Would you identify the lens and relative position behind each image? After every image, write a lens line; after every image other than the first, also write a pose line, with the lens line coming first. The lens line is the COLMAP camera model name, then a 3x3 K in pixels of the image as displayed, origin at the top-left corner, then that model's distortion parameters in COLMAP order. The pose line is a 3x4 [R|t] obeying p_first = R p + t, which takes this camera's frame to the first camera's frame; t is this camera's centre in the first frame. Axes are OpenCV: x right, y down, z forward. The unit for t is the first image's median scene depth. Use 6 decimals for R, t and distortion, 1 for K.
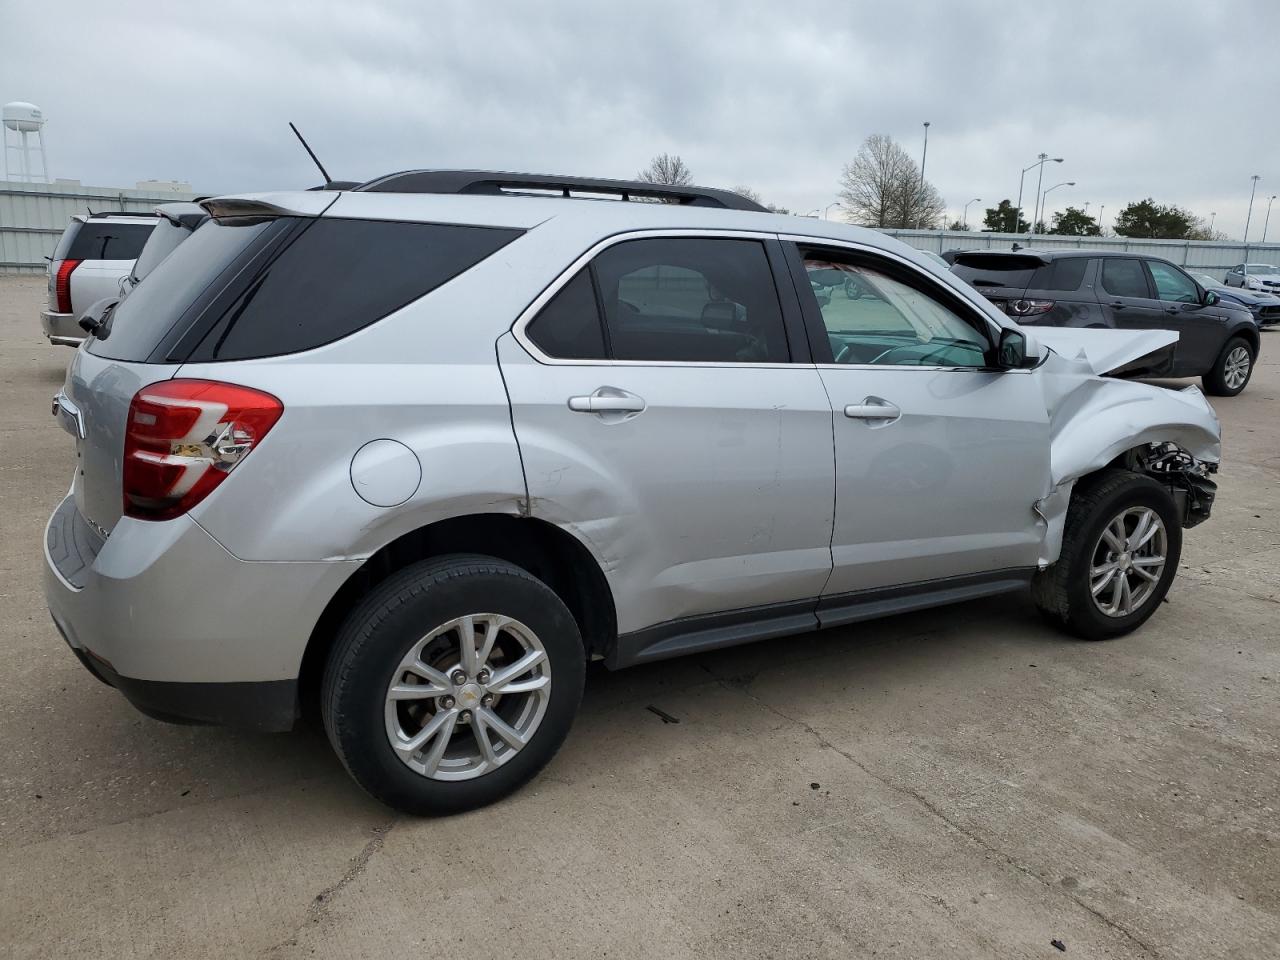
lens RADIAL K [[991.7, 0, 640.0], [0, 991.7, 480.0], [0, 0, 1]] dist [0.020956, -0.002036]
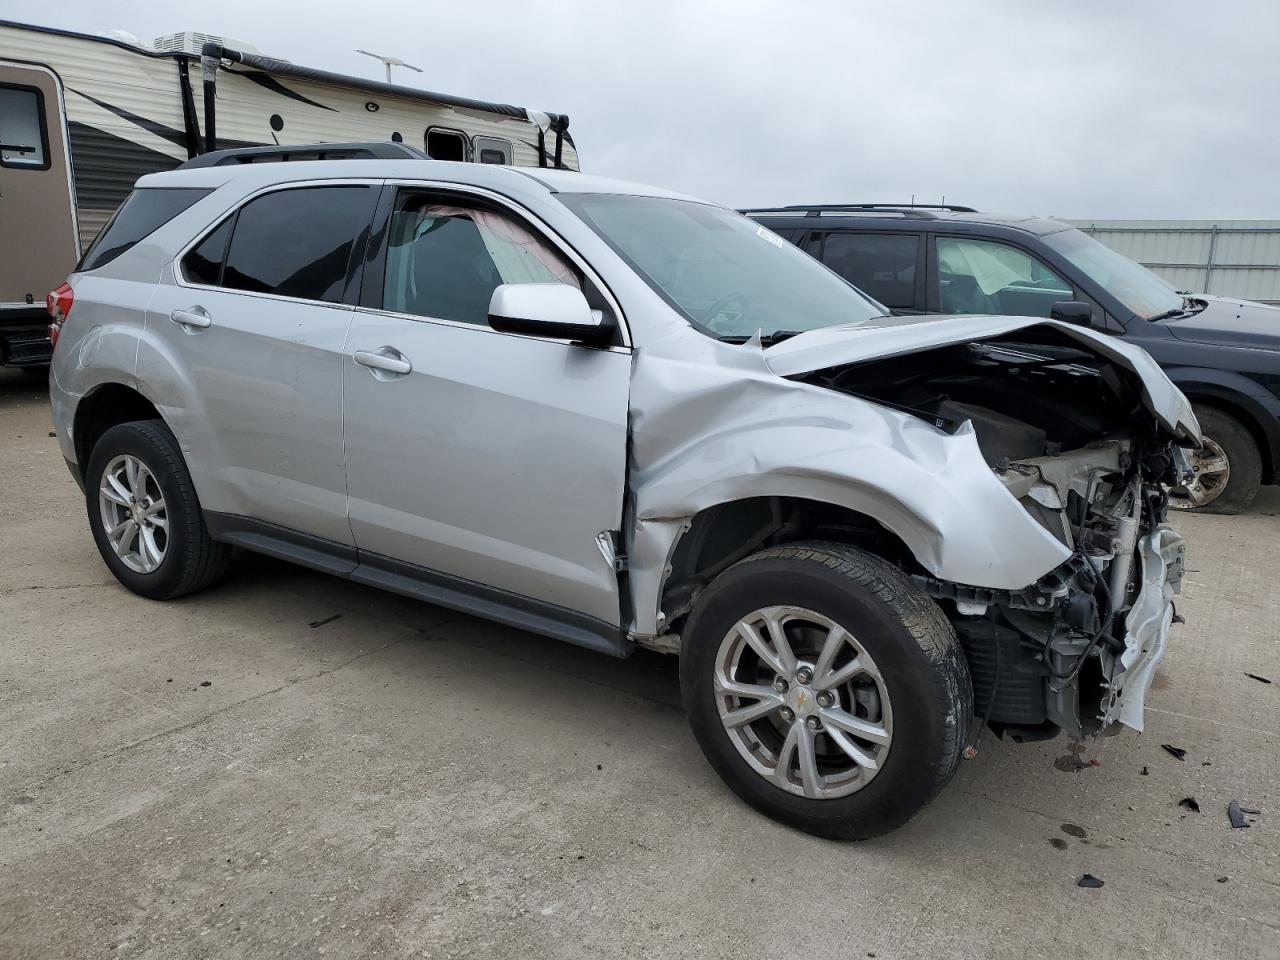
lens RADIAL K [[991.7, 0, 640.0], [0, 991.7, 480.0], [0, 0, 1]] dist [0.020956, -0.002036]
pose [[0.447919, 0.180254, -0.875715, 1.325951], [-0.211790, 0.972980, 0.091946, -0.111312], [0.868628, 0.144284, 0.473992, 0.886389]]
